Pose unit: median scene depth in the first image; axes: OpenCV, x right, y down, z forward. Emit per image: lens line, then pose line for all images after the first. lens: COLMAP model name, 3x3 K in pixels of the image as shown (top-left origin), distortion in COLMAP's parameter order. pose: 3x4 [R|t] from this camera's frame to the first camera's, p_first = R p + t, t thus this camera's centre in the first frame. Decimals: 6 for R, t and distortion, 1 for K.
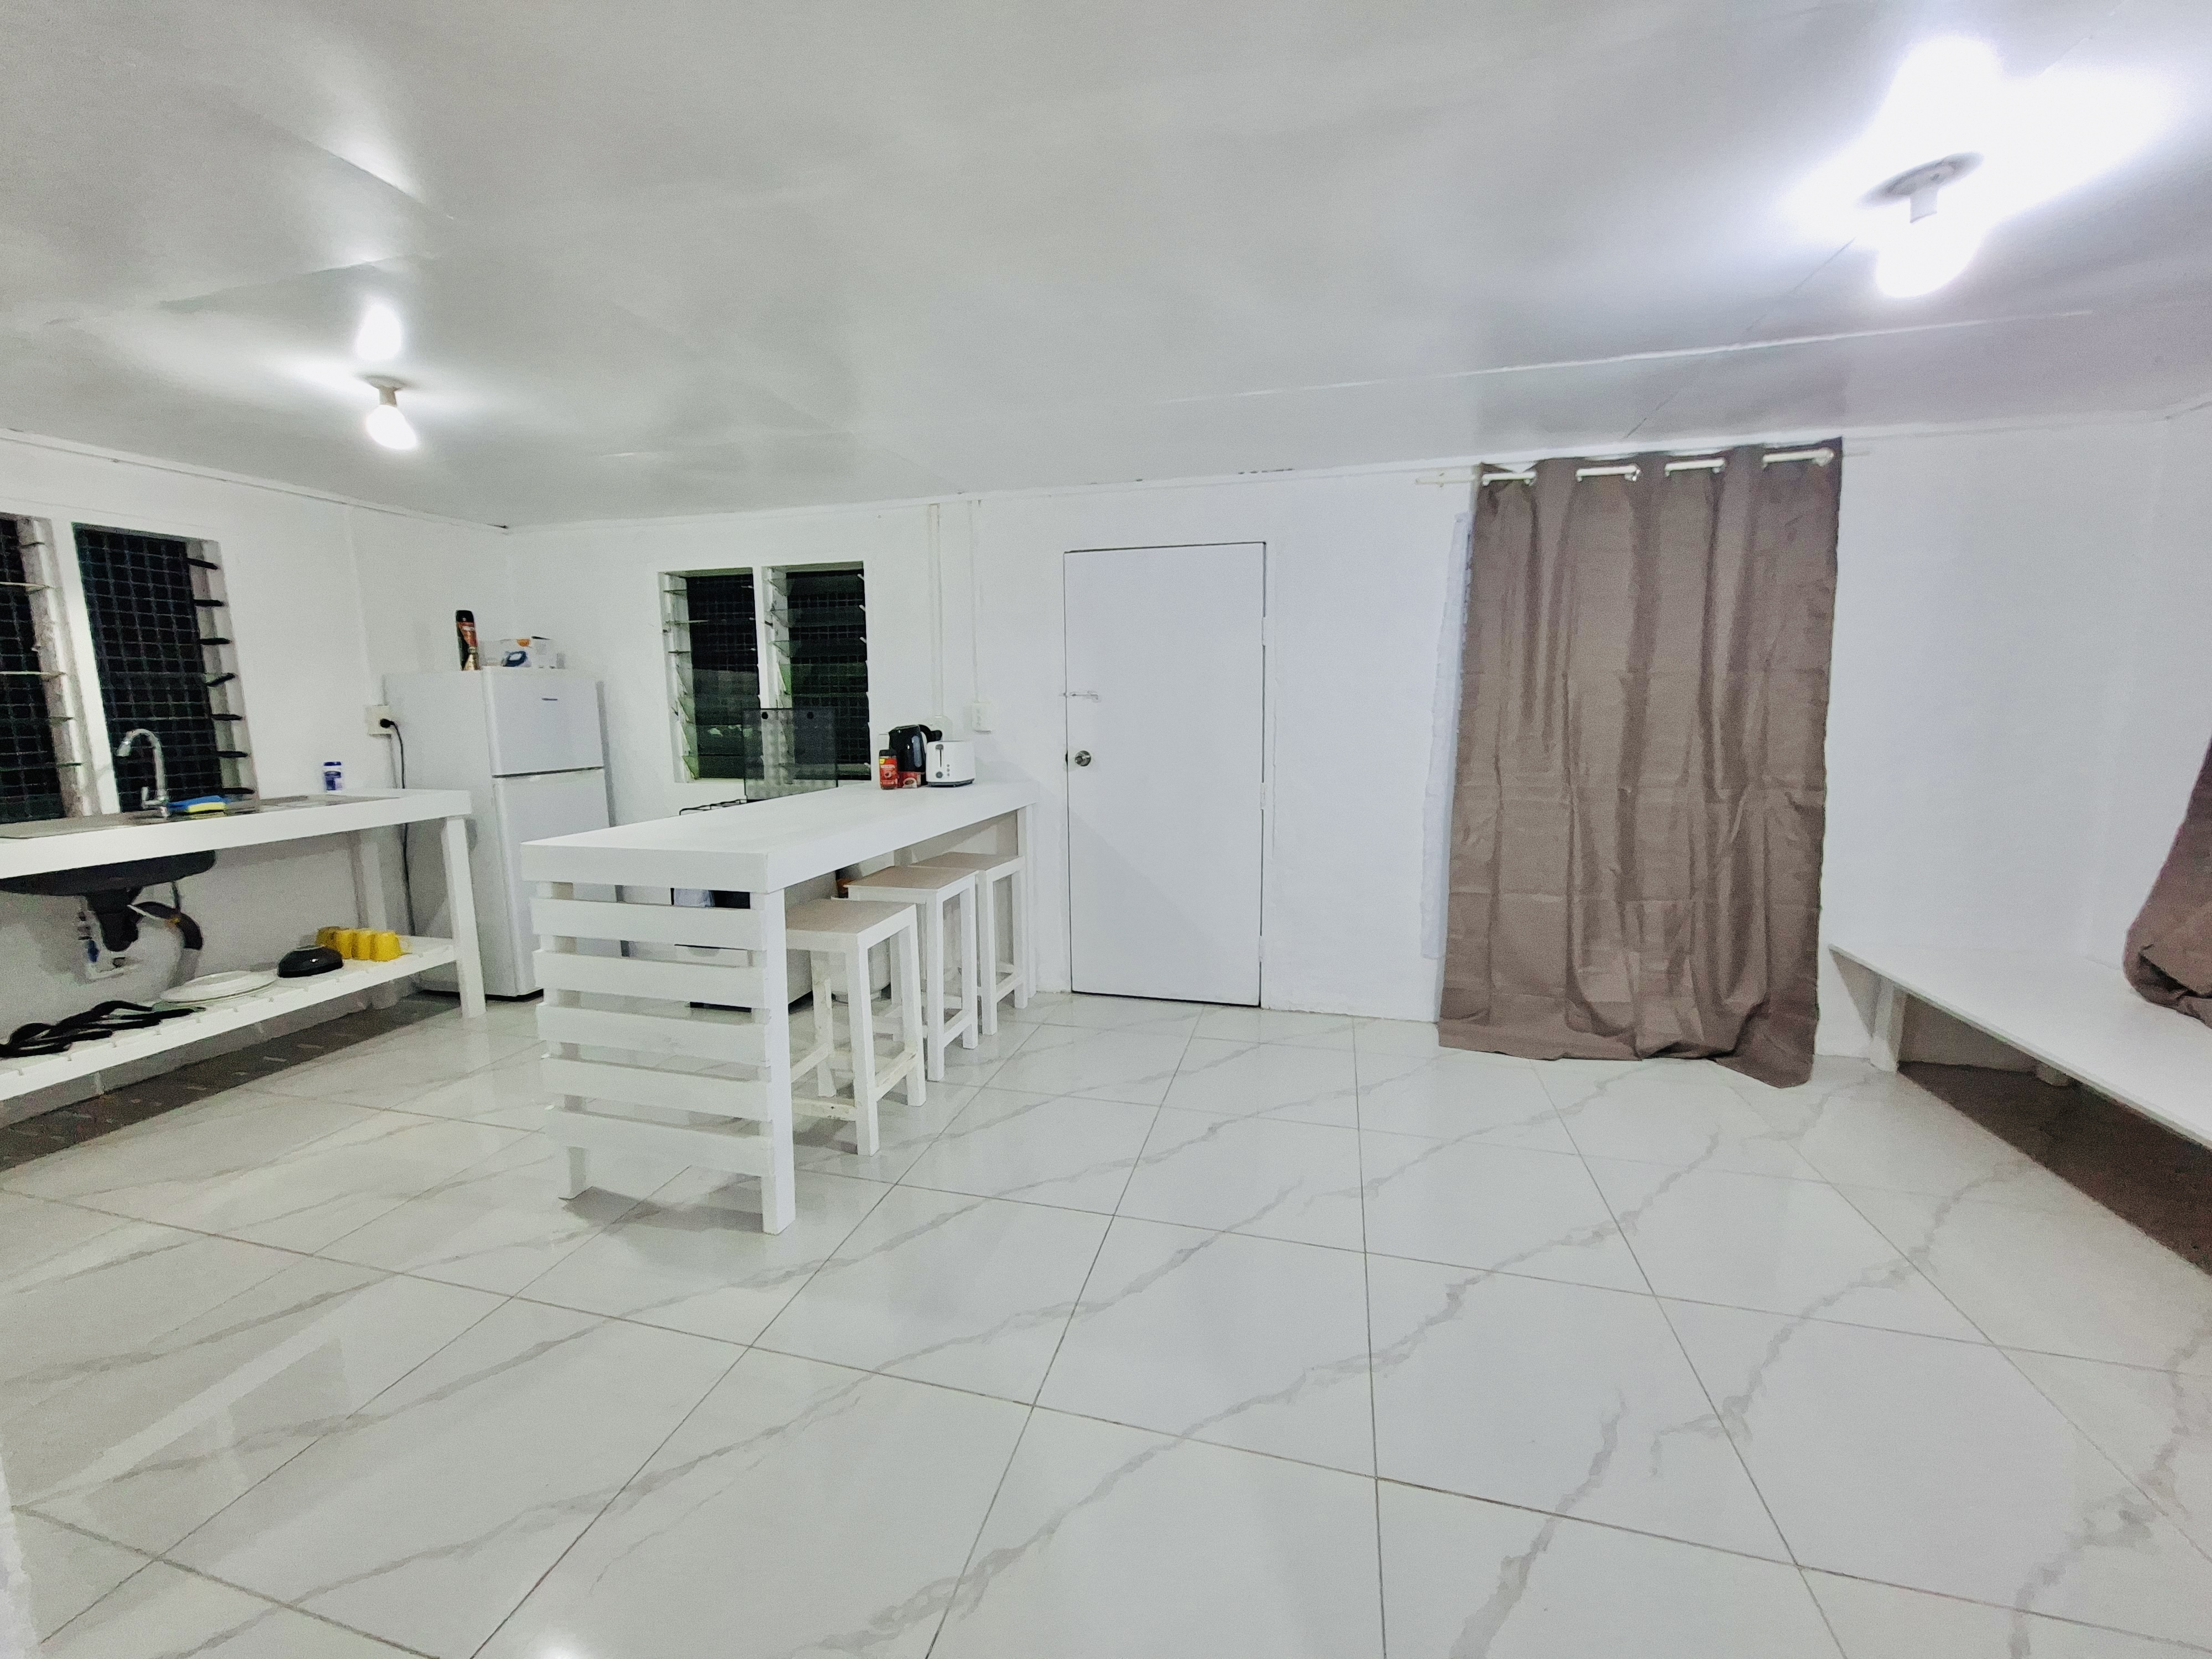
lens RADIAL K [[877.7, 0, 1104.1], [0, 877.7, 810.0], [0, 0, 1]] dist [-0.000417, 0.001863]
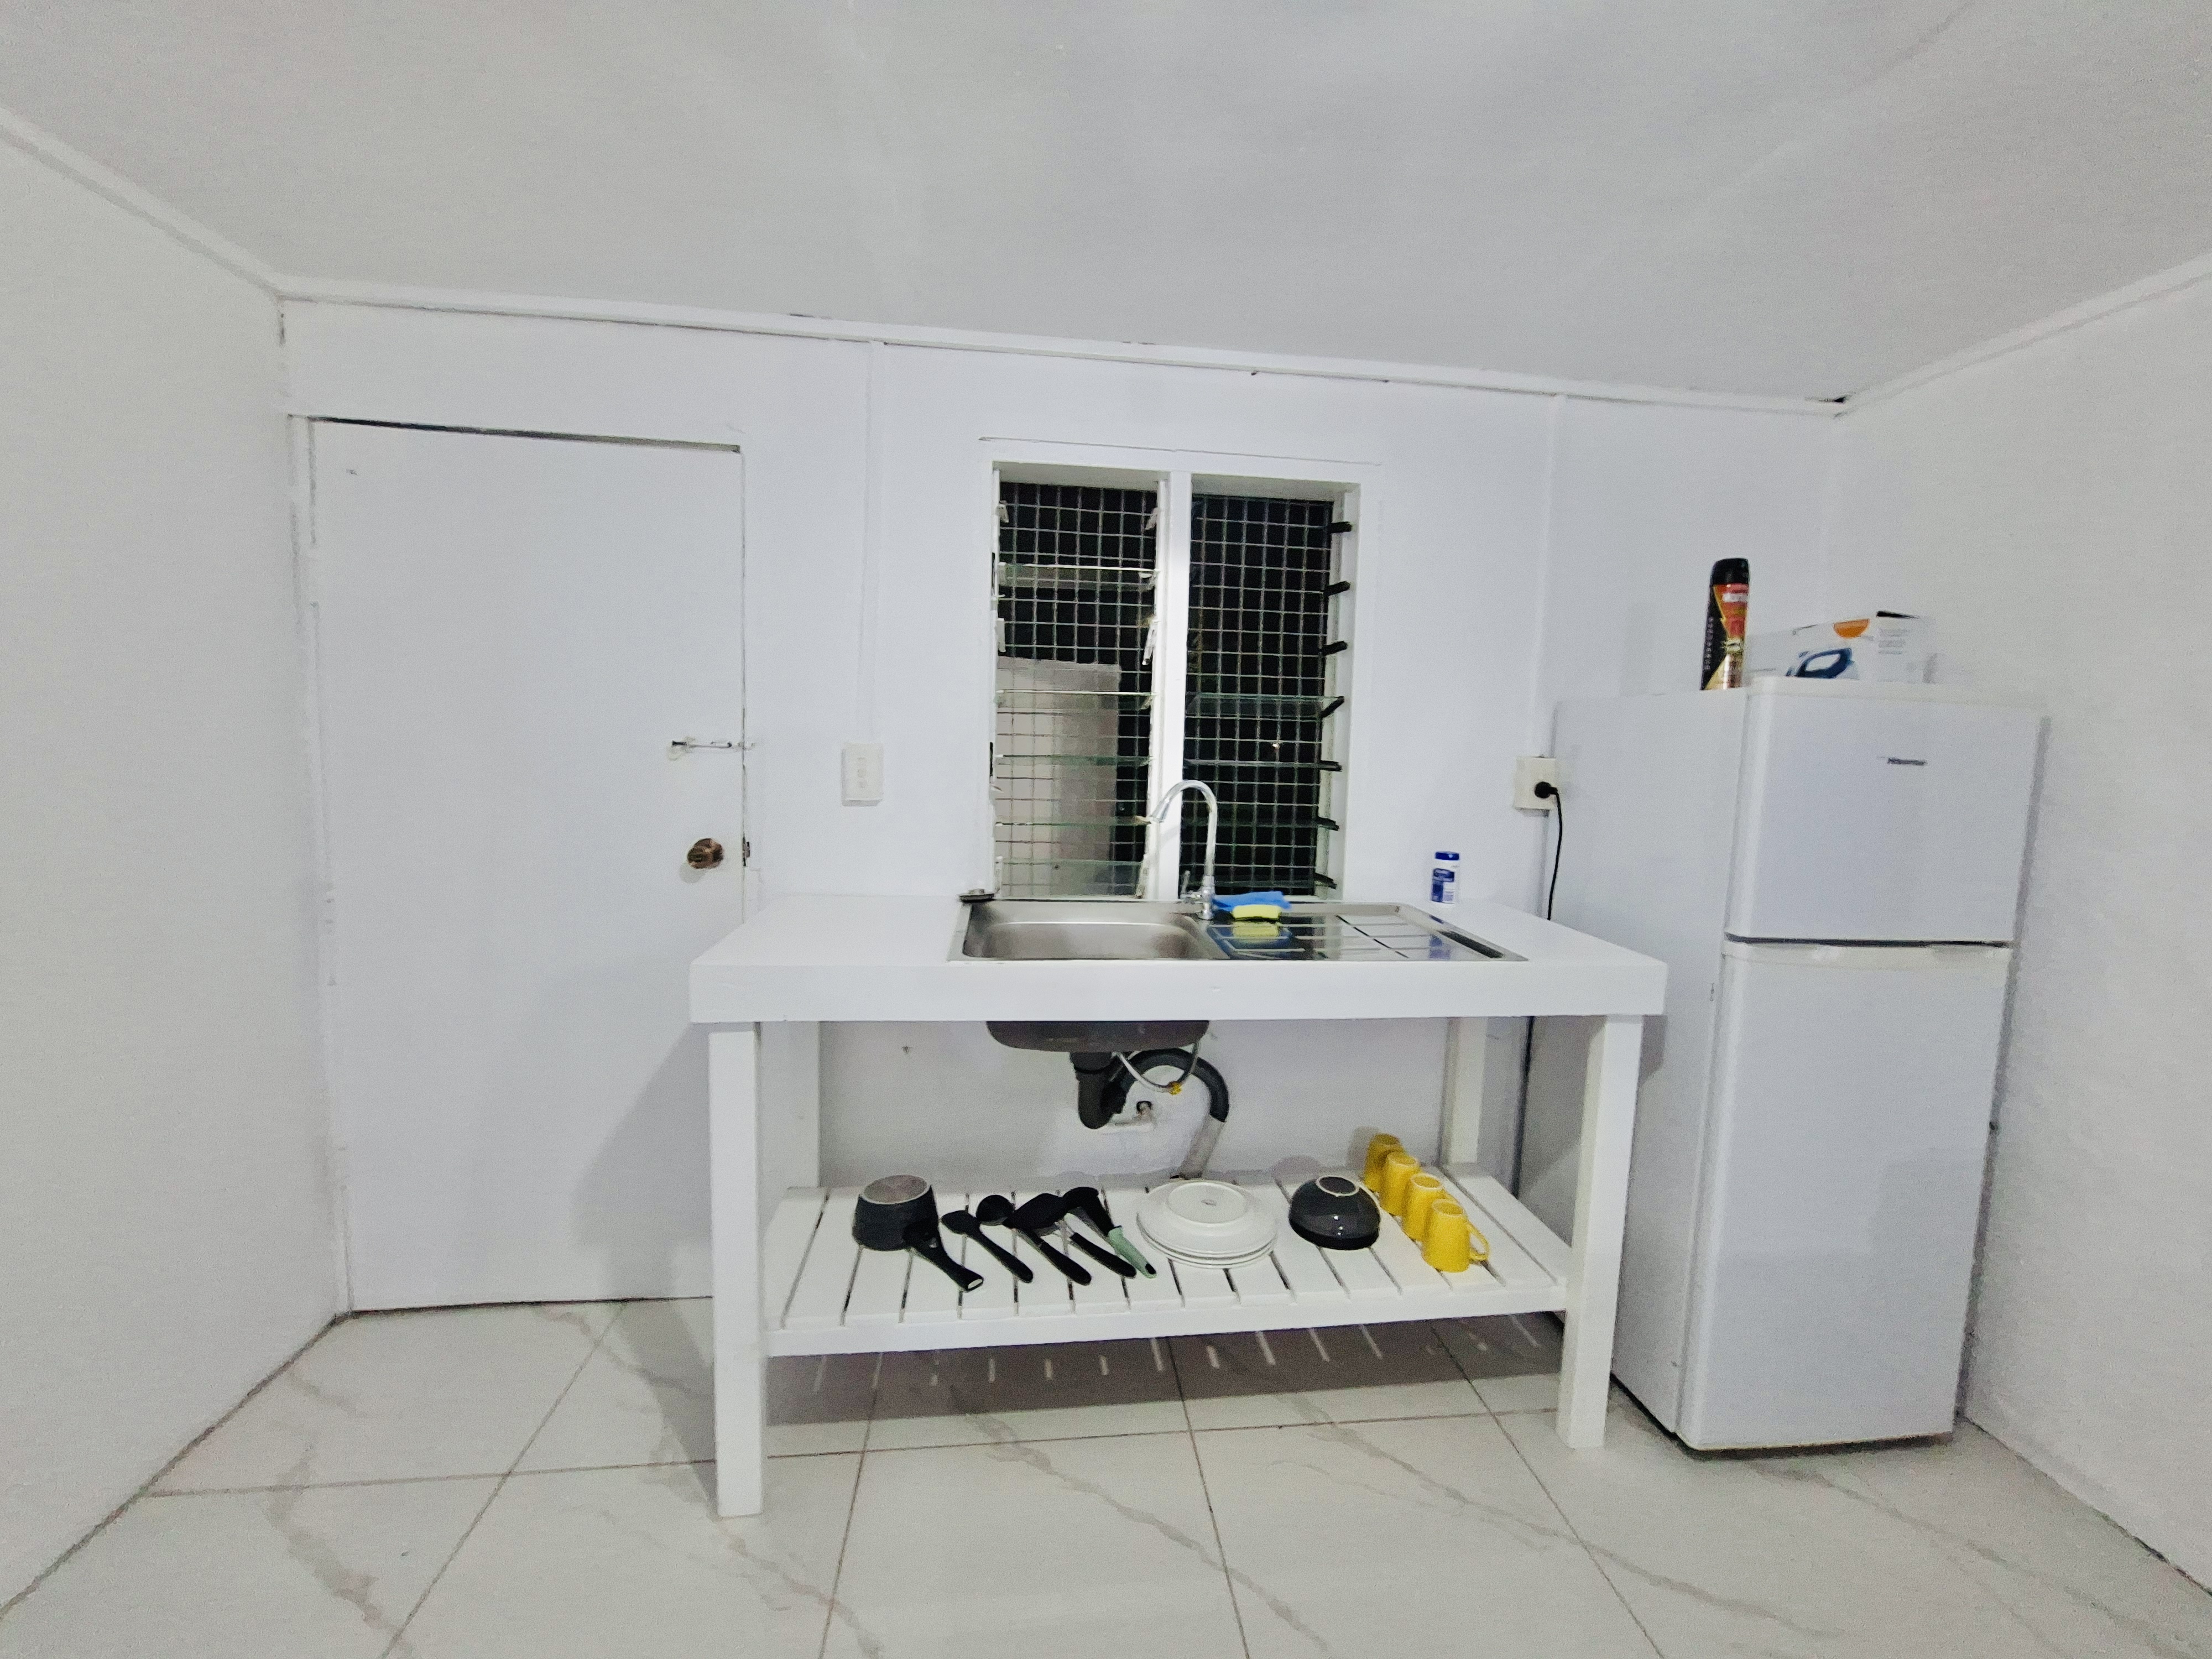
lens RADIAL K [[877.7, 0, 1108.0], [0, 877.7, 811.3], [0, 0, 1]] dist [-0.000417, 0.001863]
pose [[0.356819, 0.109019, -0.927791, -0.417048], [-0.151805, 0.986733, 0.057562, -0.077176], [0.921757, 0.120304, 0.368634, 0.563147]]
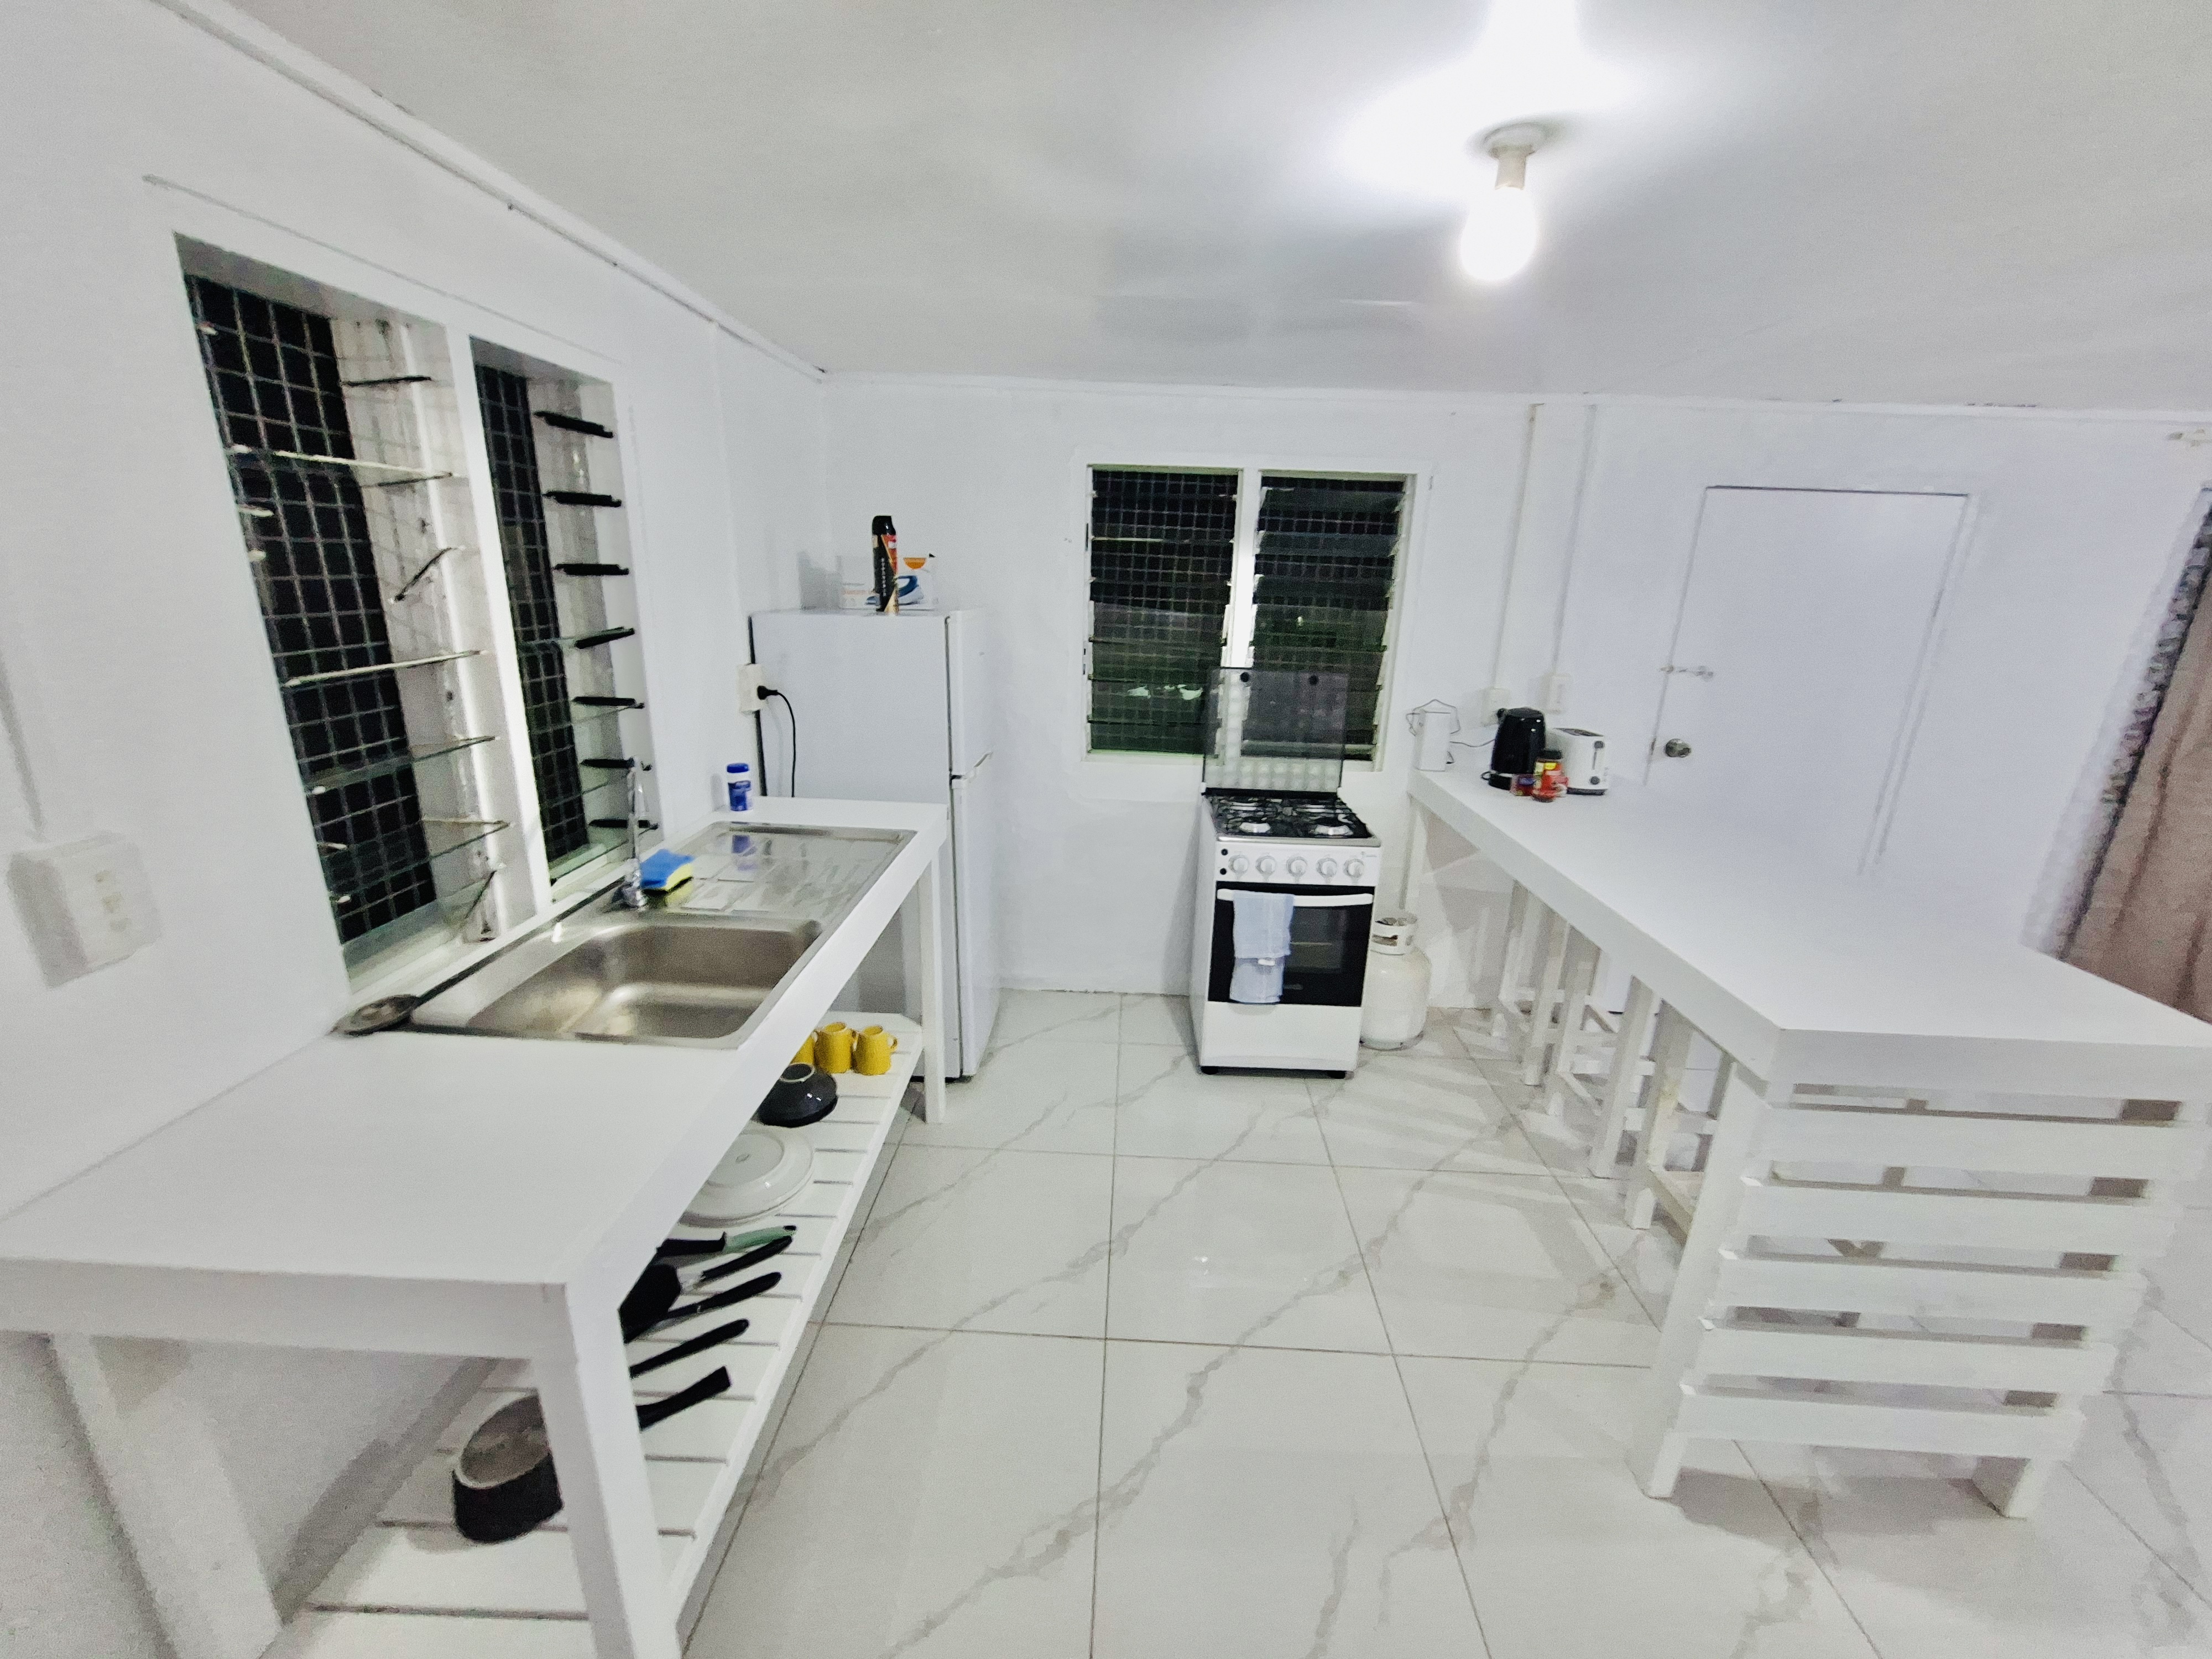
lens RADIAL K [[877.7, 0, 1114.0], [0, 877.7, 816.3], [0, 0, 1]] dist [-0.000417, 0.001863]
pose [[0.973434, -0.019653, 0.228122, -0.732437], [-0.015520, 0.988355, 0.151370, -0.112806], [-0.228441, -0.150889, 0.961794, 0.324000]]
